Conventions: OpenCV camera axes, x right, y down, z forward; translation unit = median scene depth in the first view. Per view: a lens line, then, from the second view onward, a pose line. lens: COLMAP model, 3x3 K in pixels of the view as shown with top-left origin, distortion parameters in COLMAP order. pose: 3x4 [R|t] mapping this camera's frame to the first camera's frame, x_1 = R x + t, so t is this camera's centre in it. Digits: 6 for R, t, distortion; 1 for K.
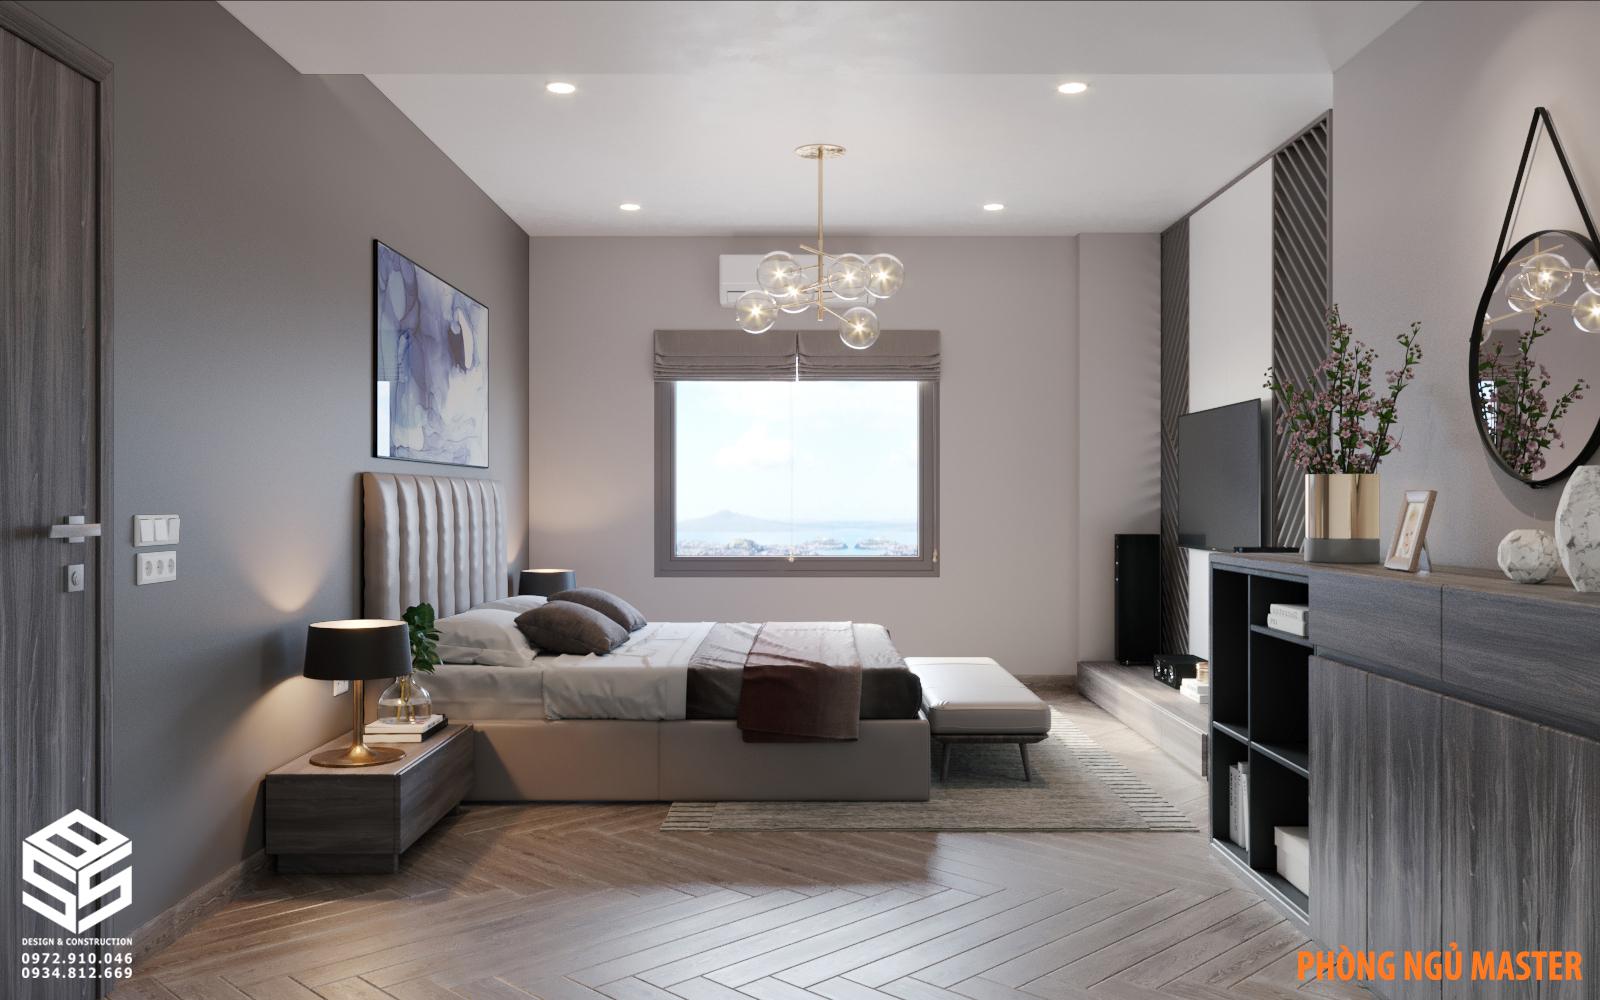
lens RADIAL K [[1256.9, 0, 800.0], [0, 1256.9, 500.0], [0, 0, 1]] dist [-0.005818, 0.000962]
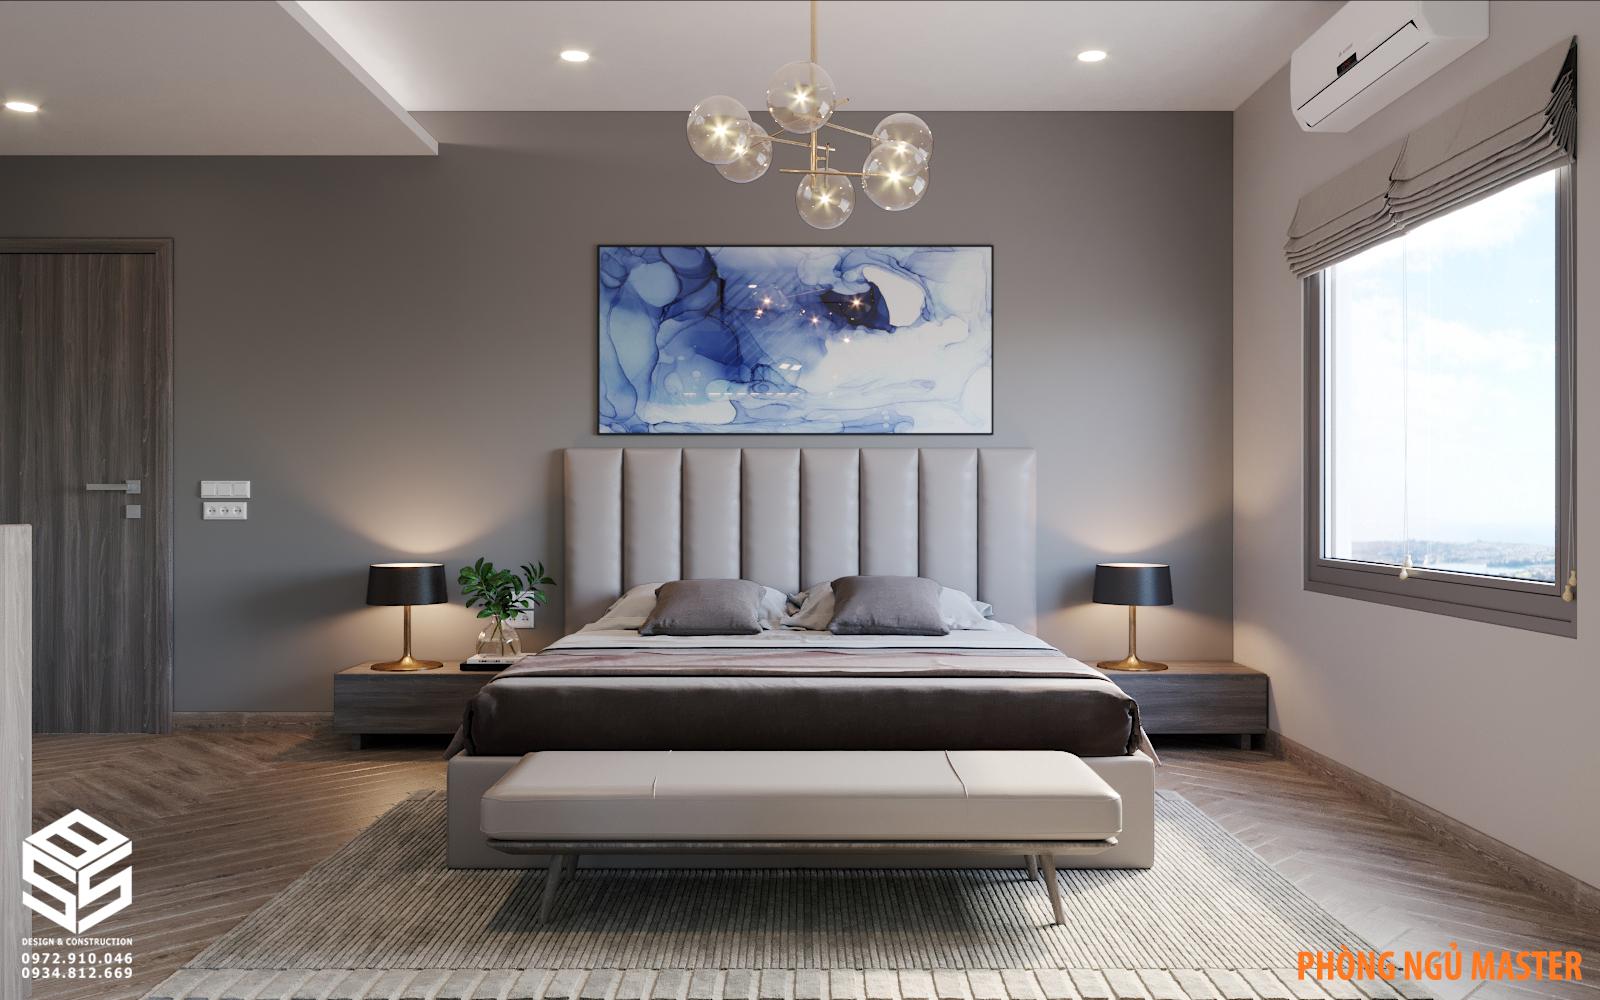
lens RADIAL K [[1256.9, 0, 800.0], [0, 1256.9, 500.0], [0, 0, 1]] dist [-0.005818, 0.000962]
pose [[0.007572, -0.001861, -0.999970, 0.766150], [0.000401, 0.999998, -0.001858, 0.025868], [0.999971, -0.000387, 0.007573, 1.109606]]
